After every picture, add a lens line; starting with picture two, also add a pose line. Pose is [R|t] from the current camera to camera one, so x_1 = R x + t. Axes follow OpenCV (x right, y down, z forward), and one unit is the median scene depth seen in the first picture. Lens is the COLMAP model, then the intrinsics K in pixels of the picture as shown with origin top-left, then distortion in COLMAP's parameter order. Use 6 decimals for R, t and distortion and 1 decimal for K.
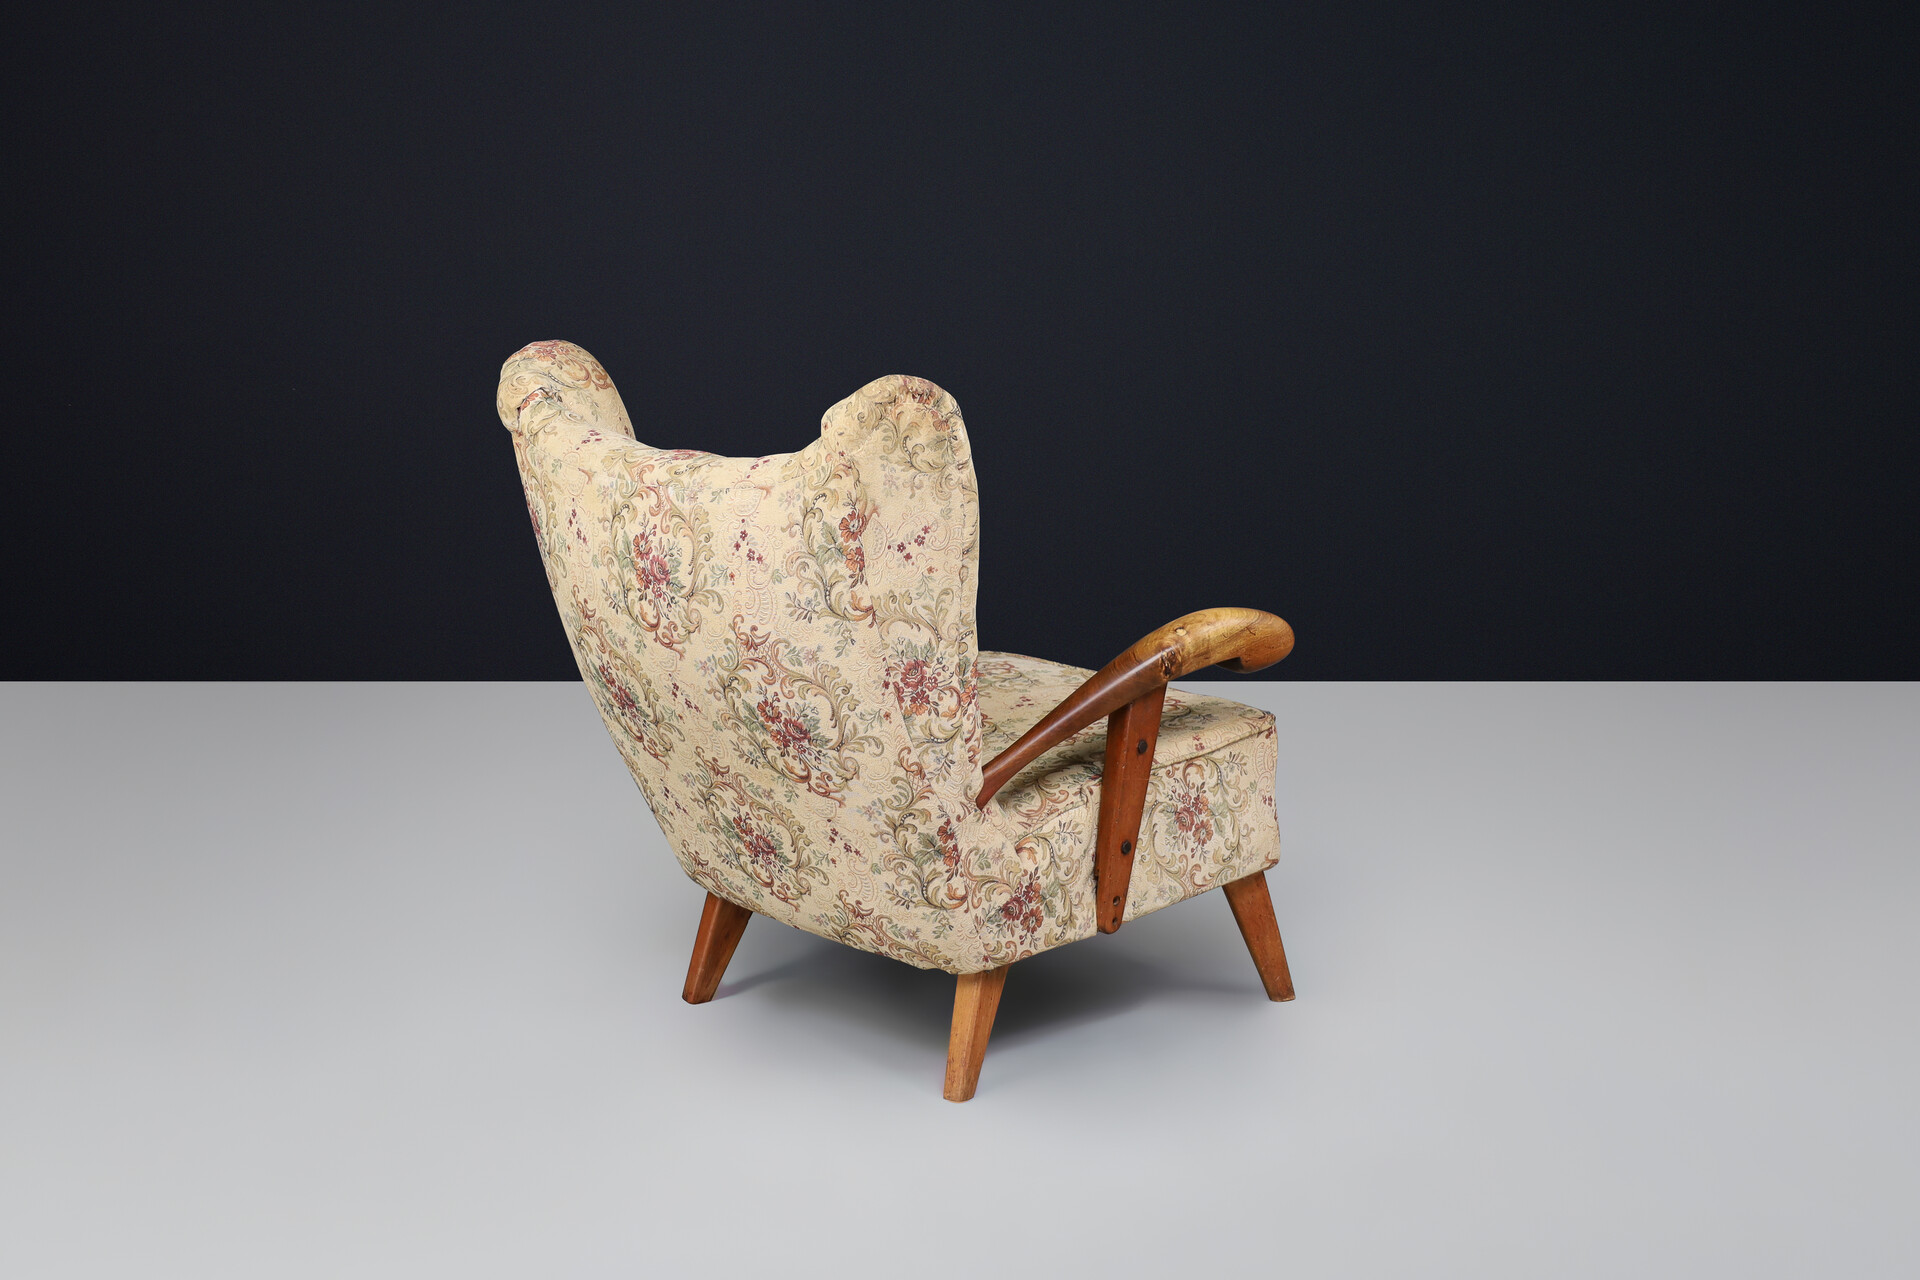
lens RADIAL K [[2039.0, 0, 960.0], [0, 2039.0, 640.0], [0, 0, 1]] dist [-0.013841, 0.001502]
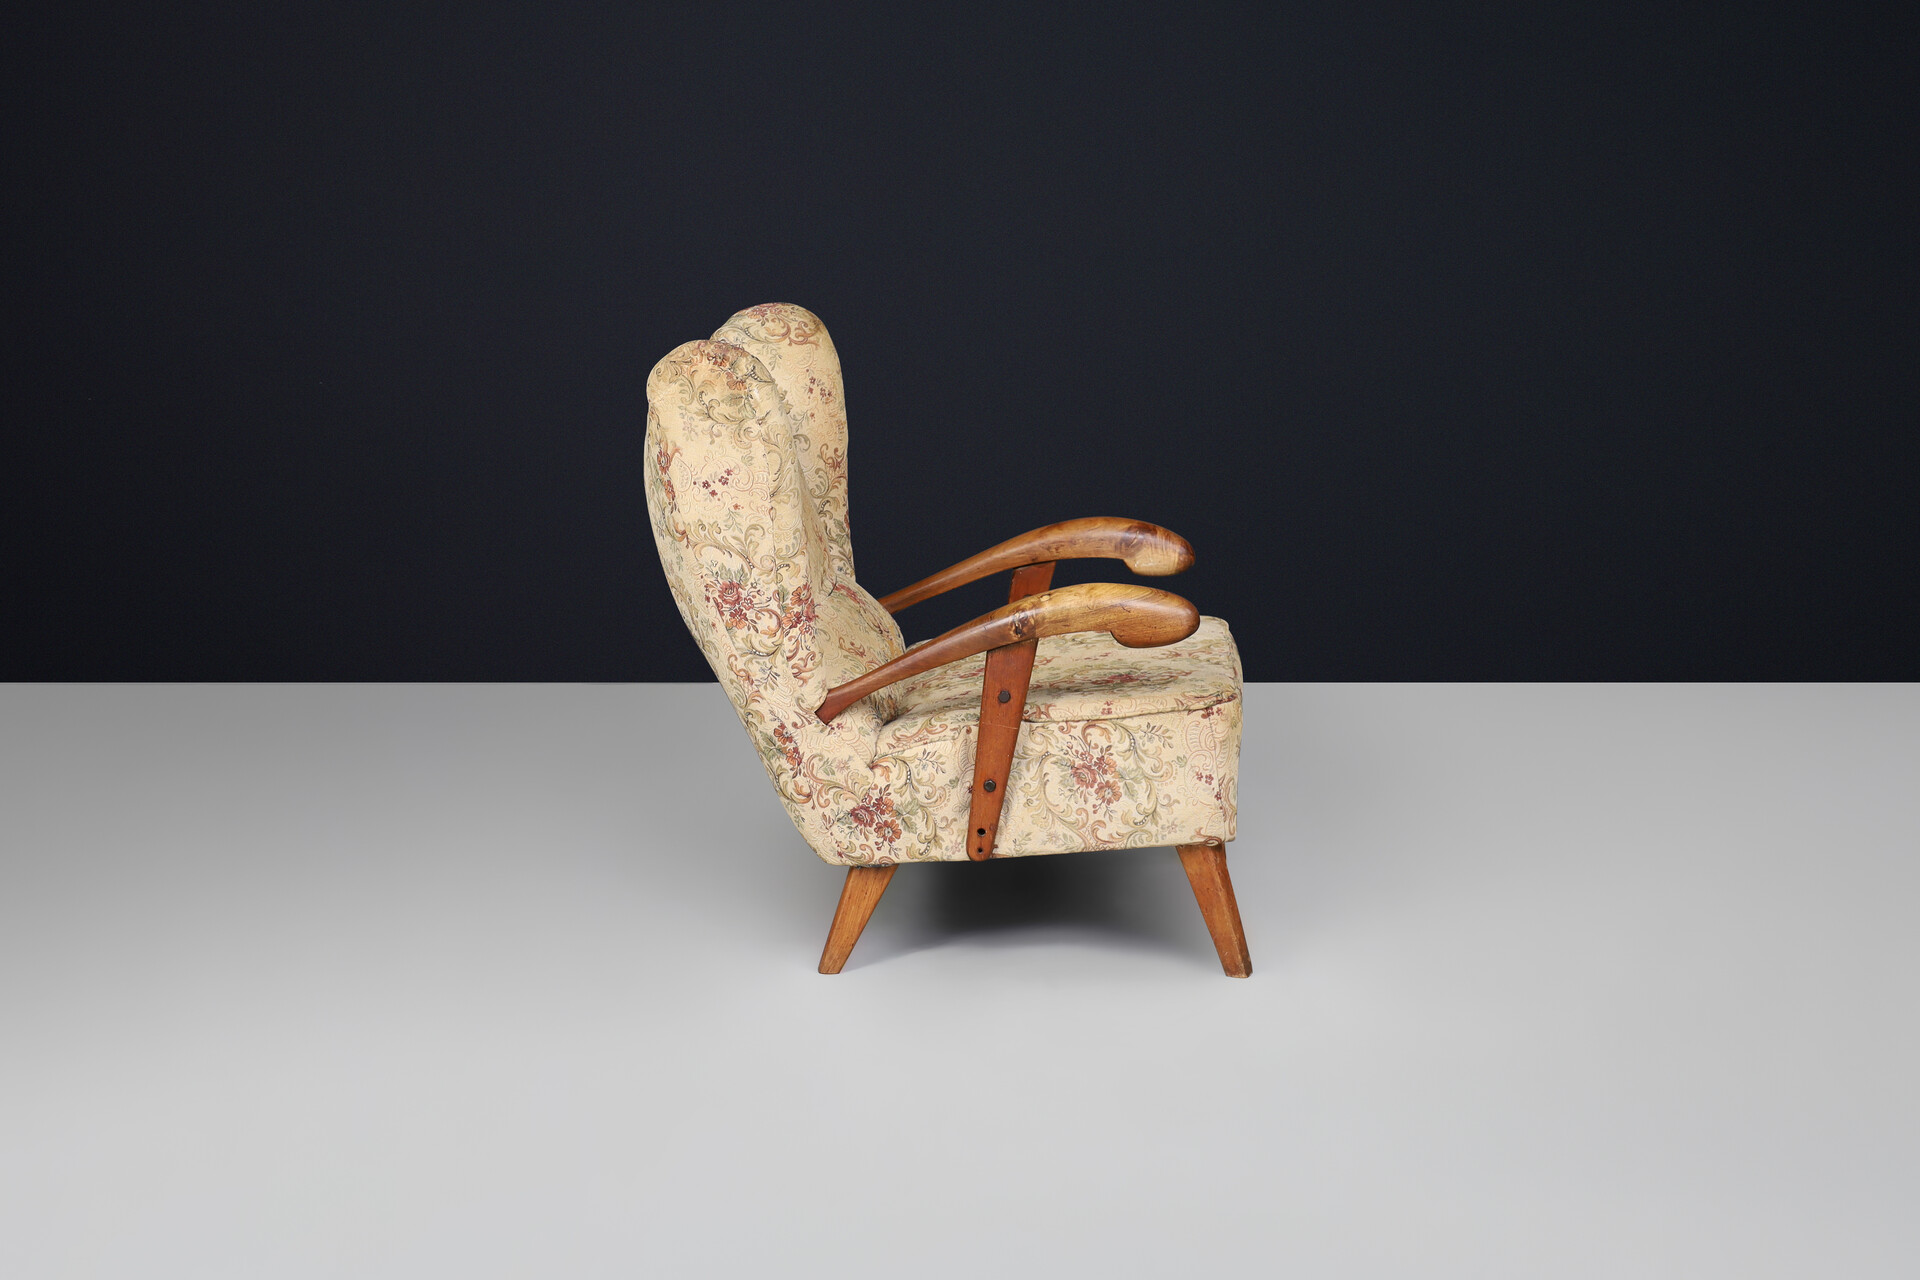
lens RADIAL K [[2039.0, 0, 960.0], [0, 2039.0, 640.0], [0, 0, 1]] dist [-0.013841, 0.001502]
pose [[0.833396, 0.153090, -0.531051, 0.684683], [-0.134265, 0.988167, 0.074160, -0.058994], [0.536120, 0.009496, 0.844088, 0.069460]]
